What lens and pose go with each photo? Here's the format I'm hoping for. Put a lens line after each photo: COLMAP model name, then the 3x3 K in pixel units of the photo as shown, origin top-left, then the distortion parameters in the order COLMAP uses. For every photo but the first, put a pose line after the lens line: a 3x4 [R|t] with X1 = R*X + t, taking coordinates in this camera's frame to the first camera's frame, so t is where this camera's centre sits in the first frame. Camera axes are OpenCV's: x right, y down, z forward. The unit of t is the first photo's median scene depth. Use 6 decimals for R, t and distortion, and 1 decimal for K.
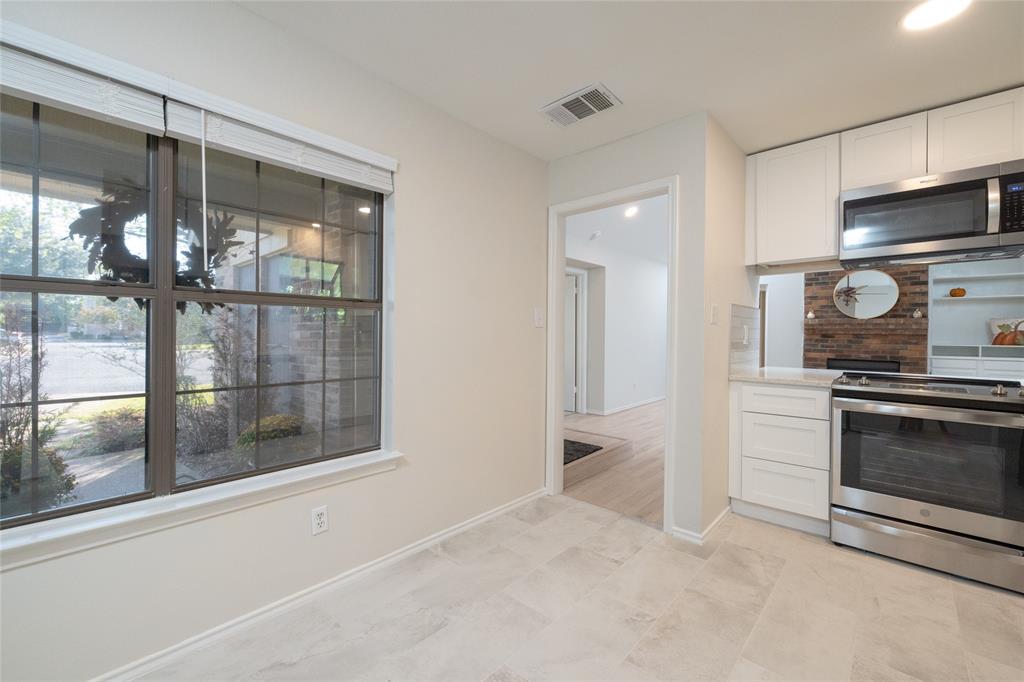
lens RADIAL K [[429.0, 0, 507.0], [0, 429.0, 335.1], [0, 0, 1]] dist [-0.003686, -0.000093]
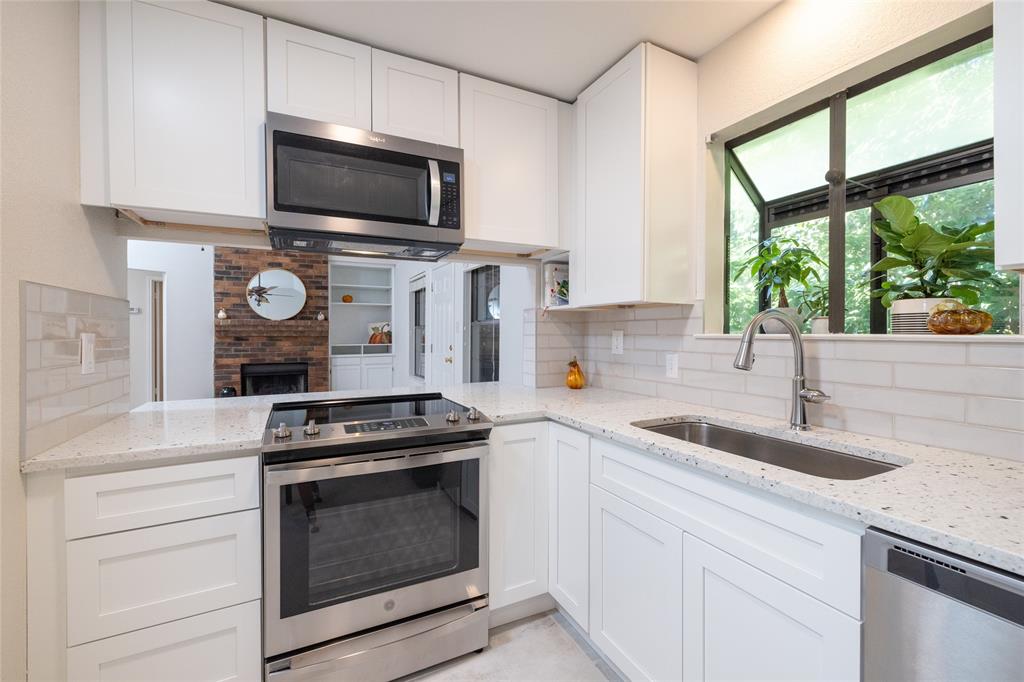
lens RADIAL K [[429.0, 0, 506.4], [0, 429.0, 336.4], [0, 0, 1]] dist [-0.003686, -0.000093]
pose [[0.359436, -0.016464, 0.933024, 0.131291], [0.010528, 0.999852, 0.013588, -0.010050], [-0.933110, 0.004939, 0.359557, 0.185788]]
